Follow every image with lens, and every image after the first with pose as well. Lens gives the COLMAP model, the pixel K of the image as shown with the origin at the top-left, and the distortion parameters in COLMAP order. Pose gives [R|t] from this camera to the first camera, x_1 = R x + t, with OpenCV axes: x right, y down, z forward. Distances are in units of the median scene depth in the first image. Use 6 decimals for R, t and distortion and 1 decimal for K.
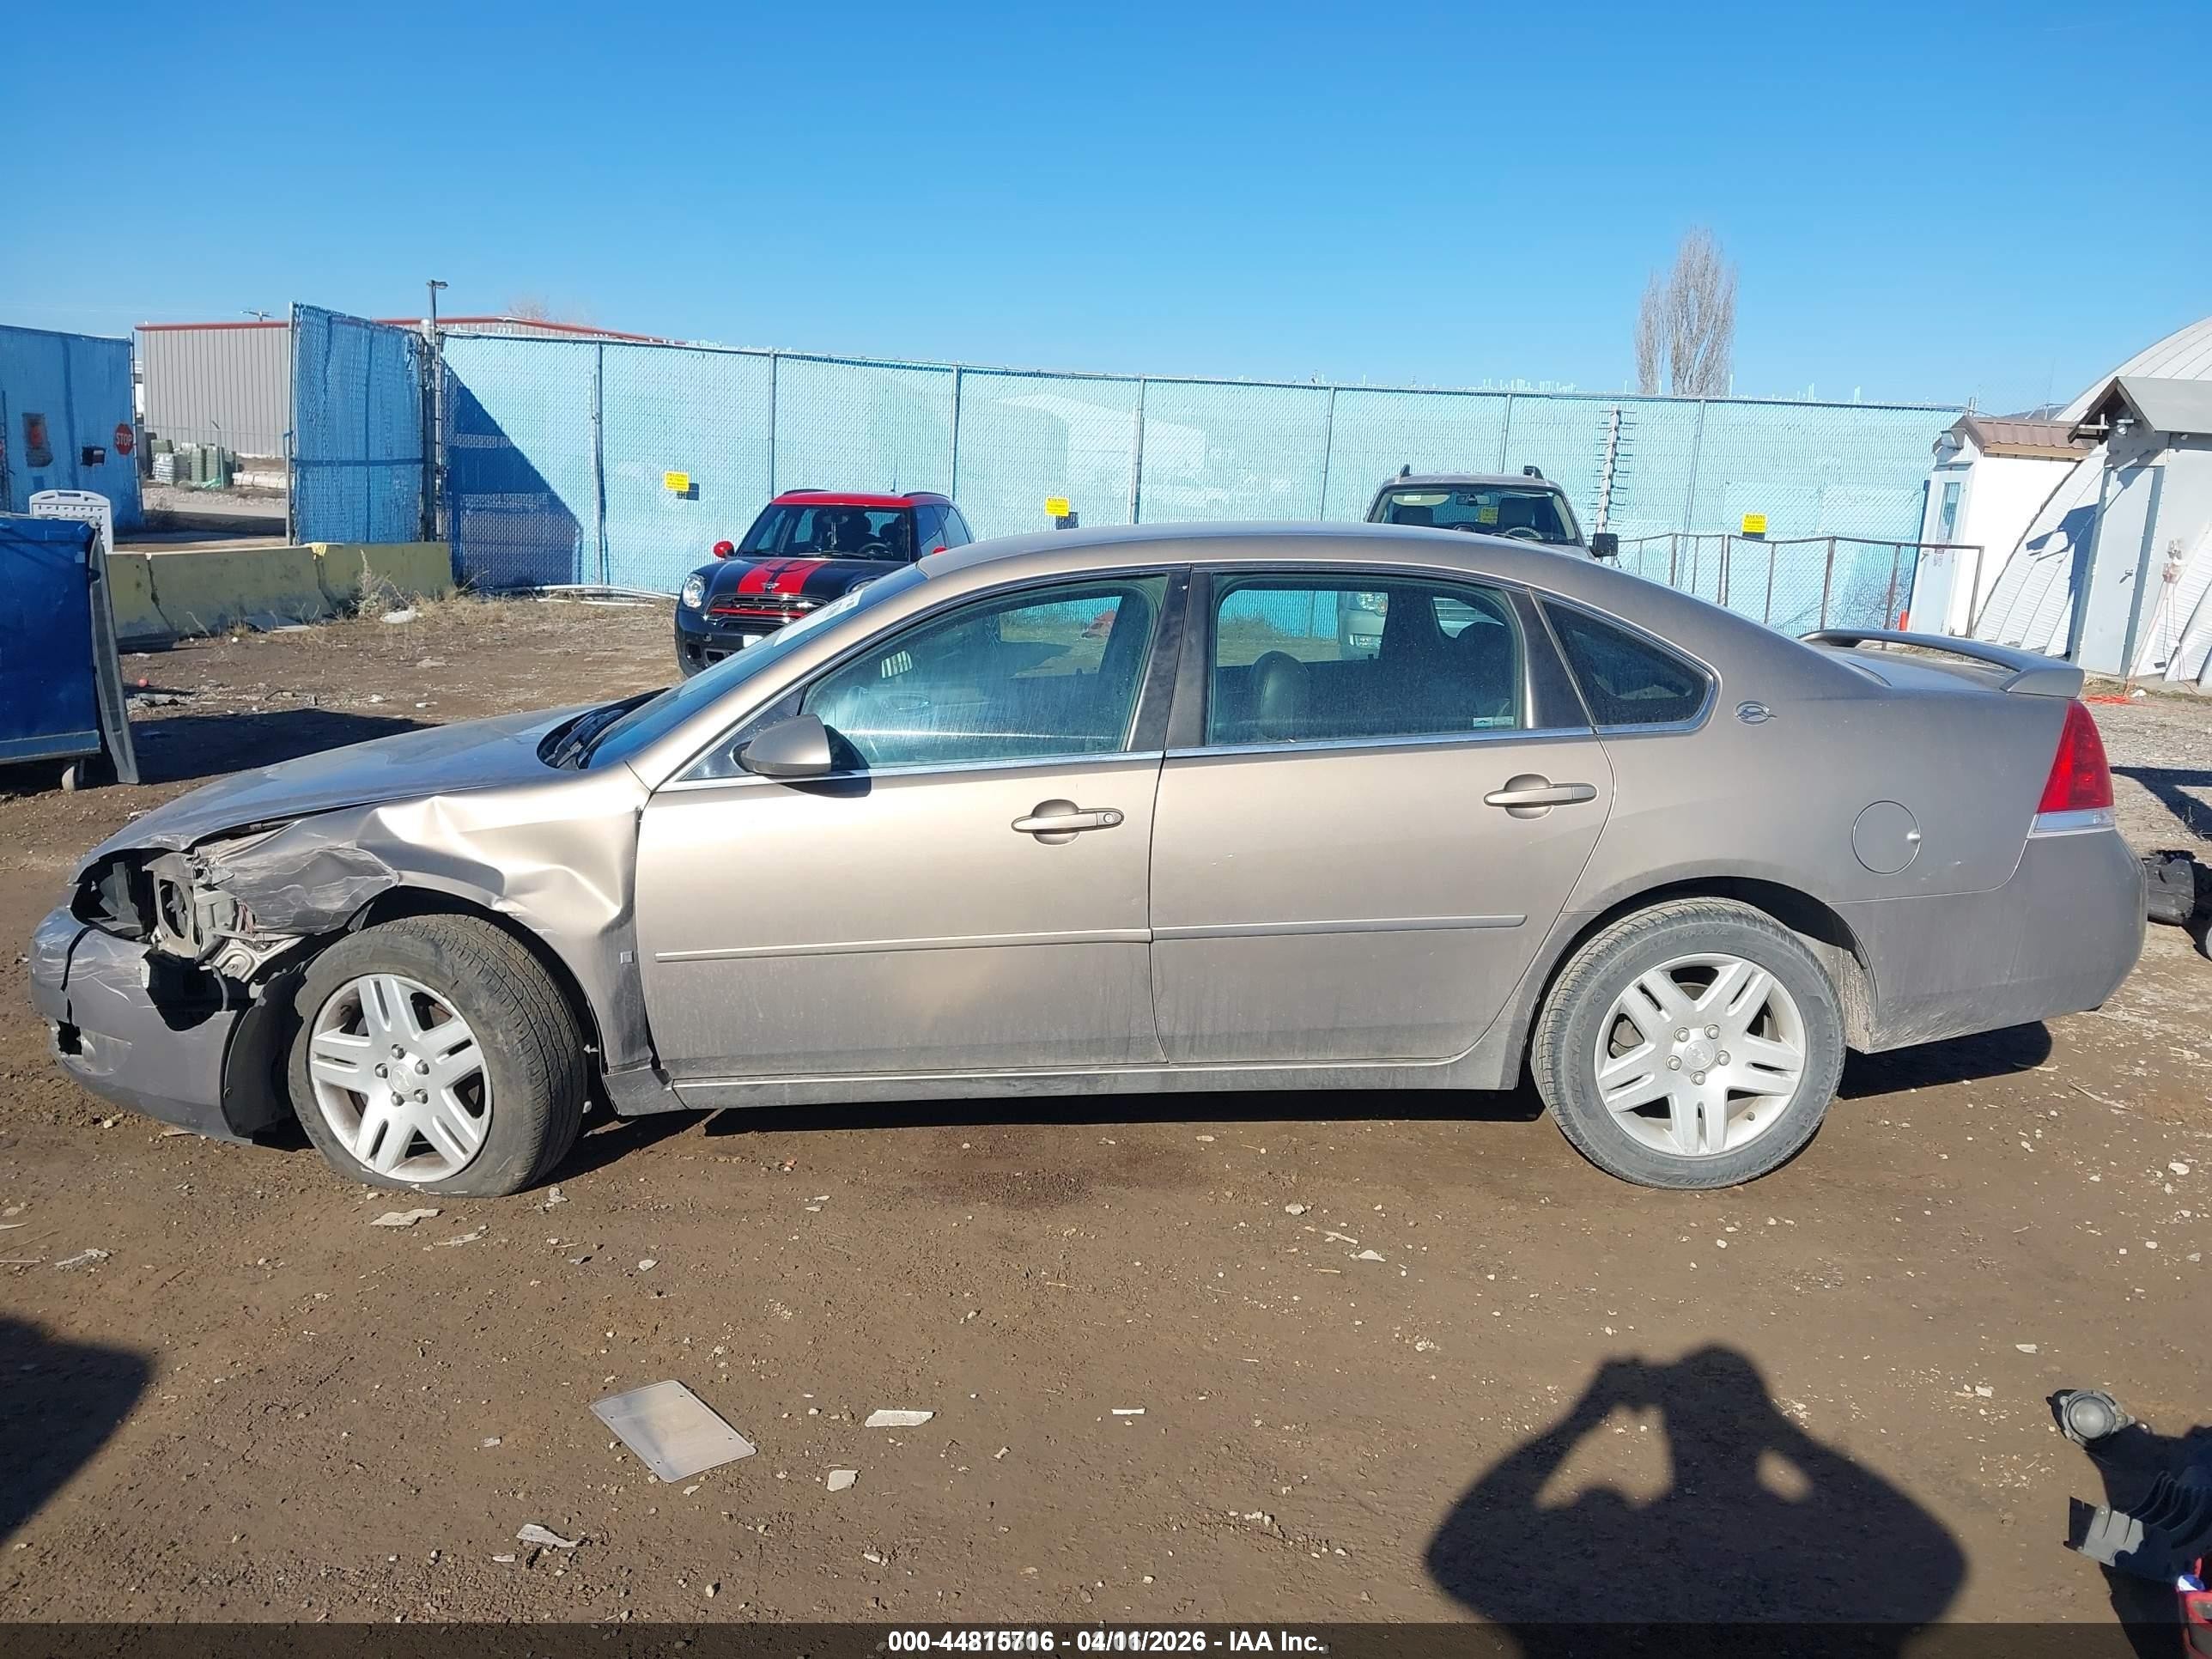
lens RADIAL K [[1713.0, 0, 1123.0], [0, 1713.0, 832.0], [0, 0, 1]] dist [-0.003006, -0.005160]
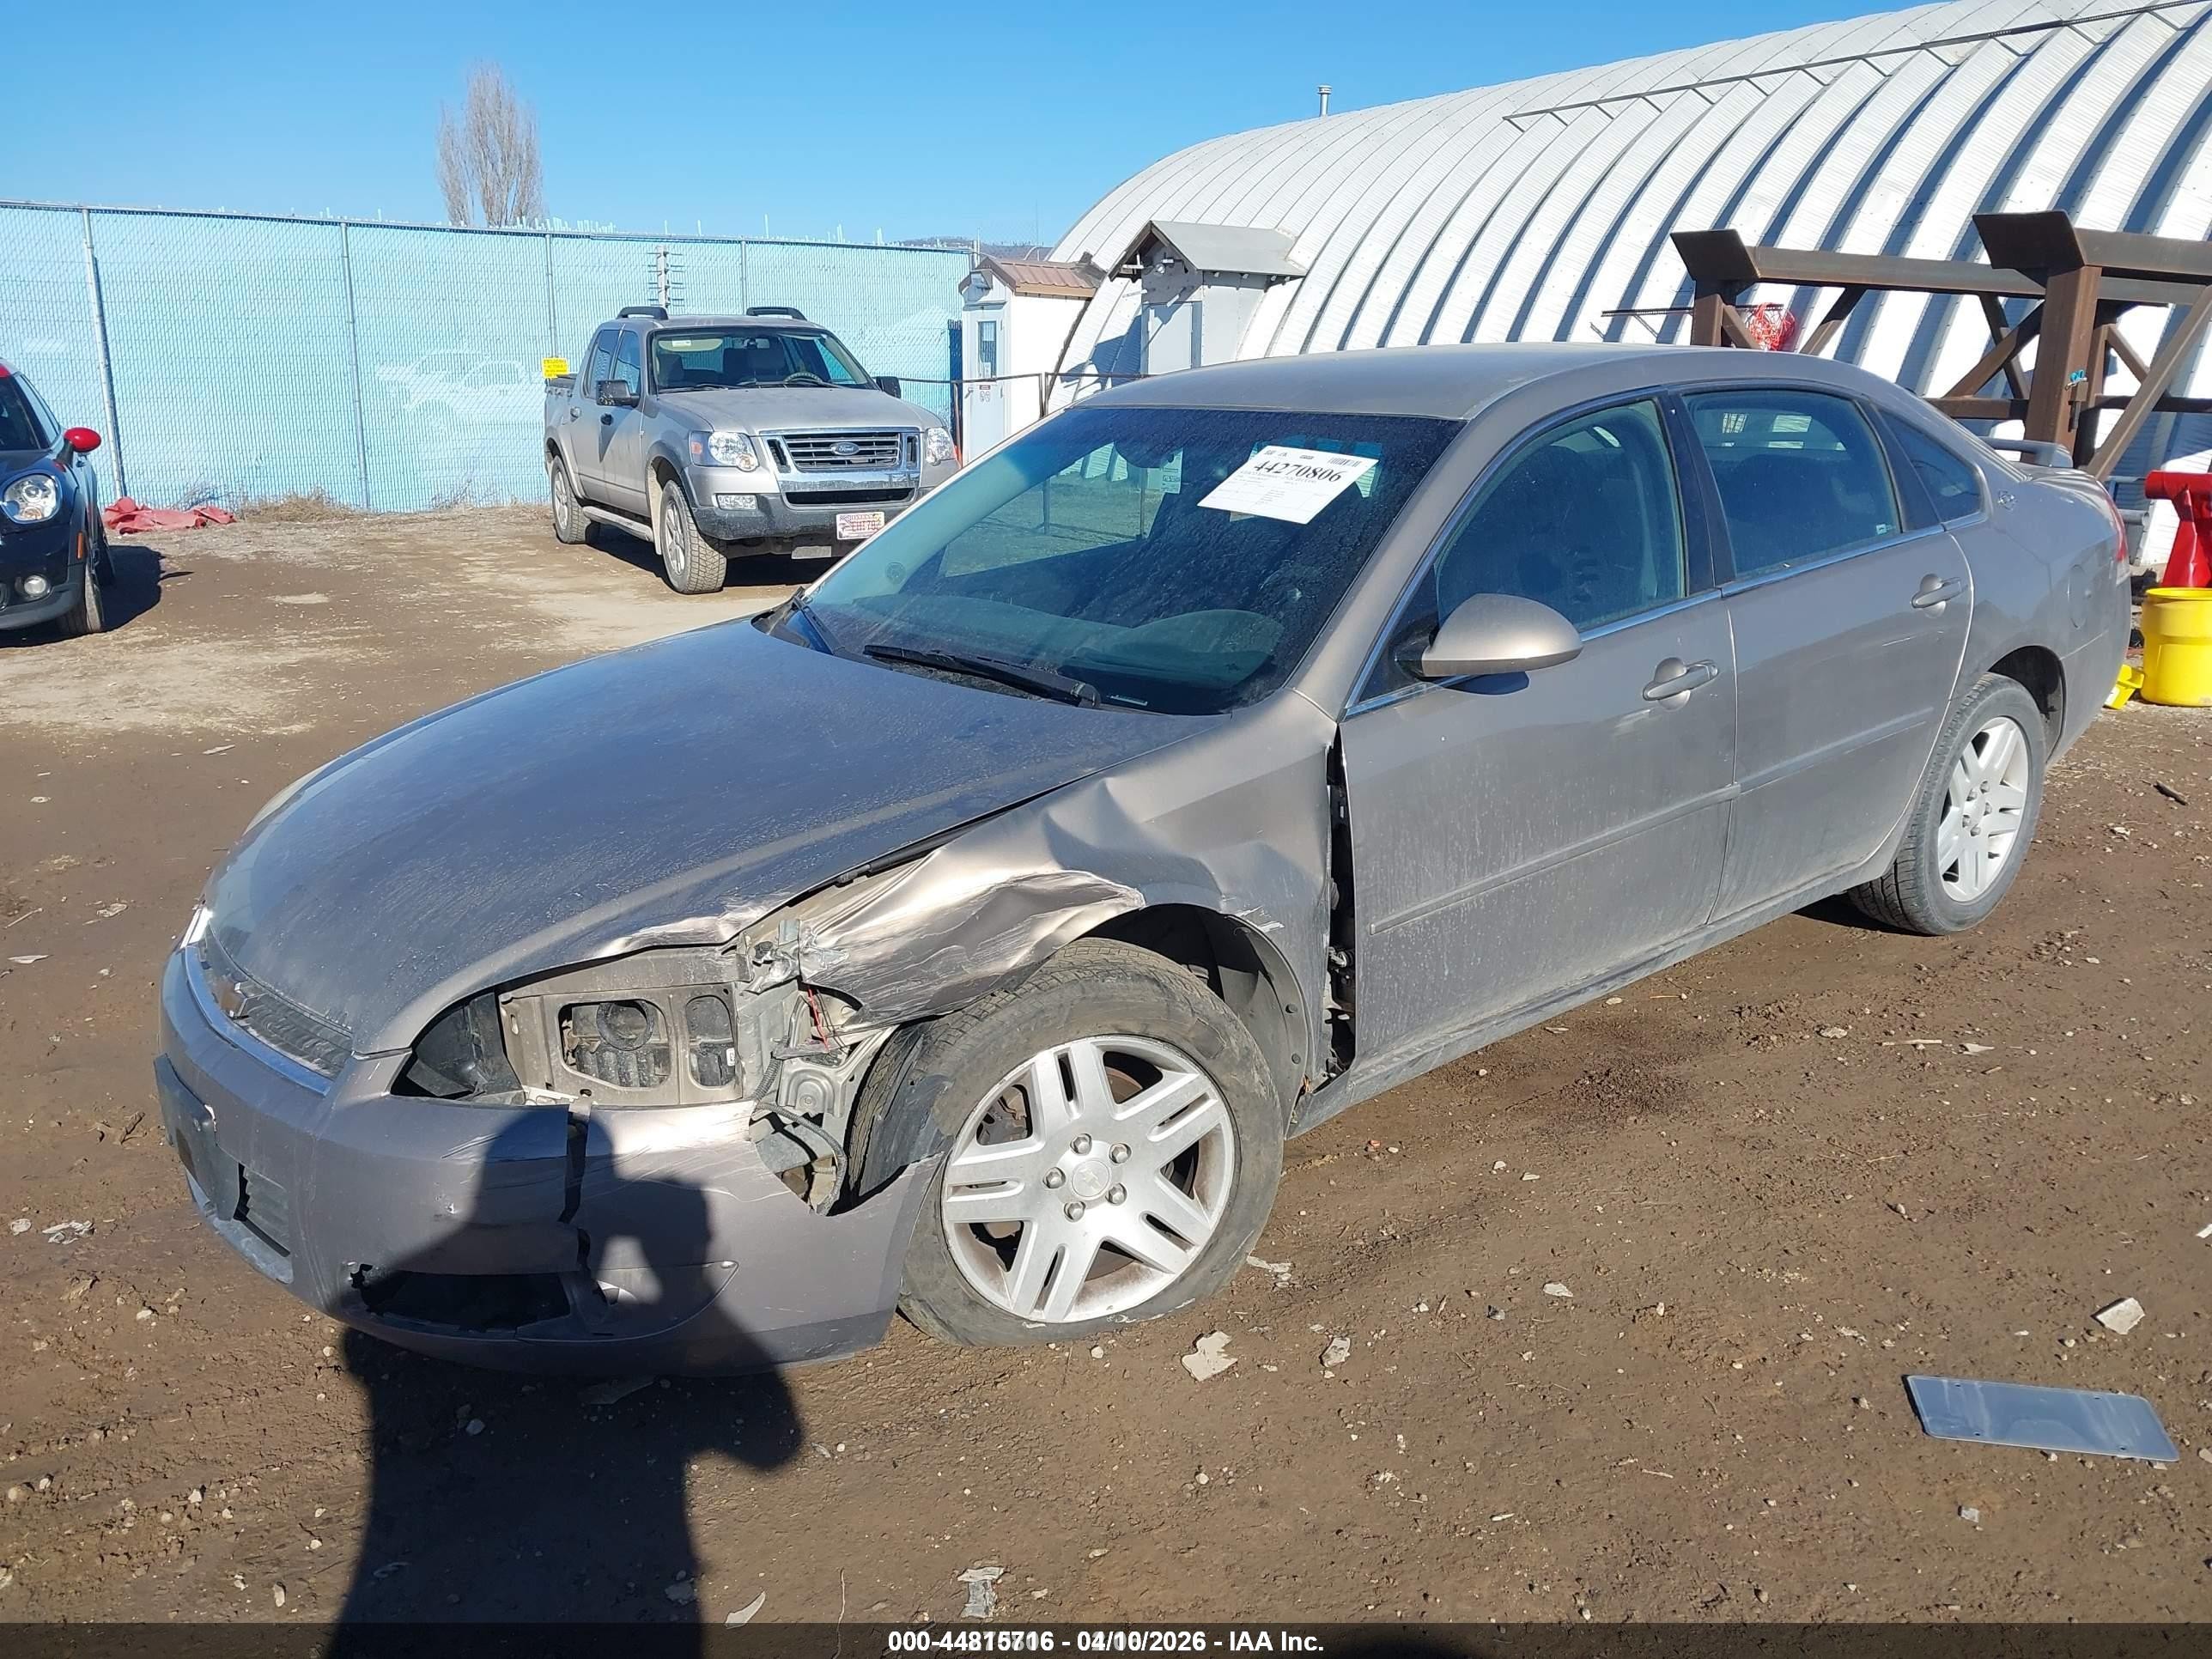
lens RADIAL K [[1713.0, 0, 1106.5], [0, 1713.0, 836.6], [0, 0, 1]] dist [-0.003006, -0.005160]
pose [[0.794525, -0.193238, 0.575664, -0.171527], [0.143820, 0.980925, 0.130775, -0.018735], [-0.589954, -0.021112, 0.807161, 0.092123]]
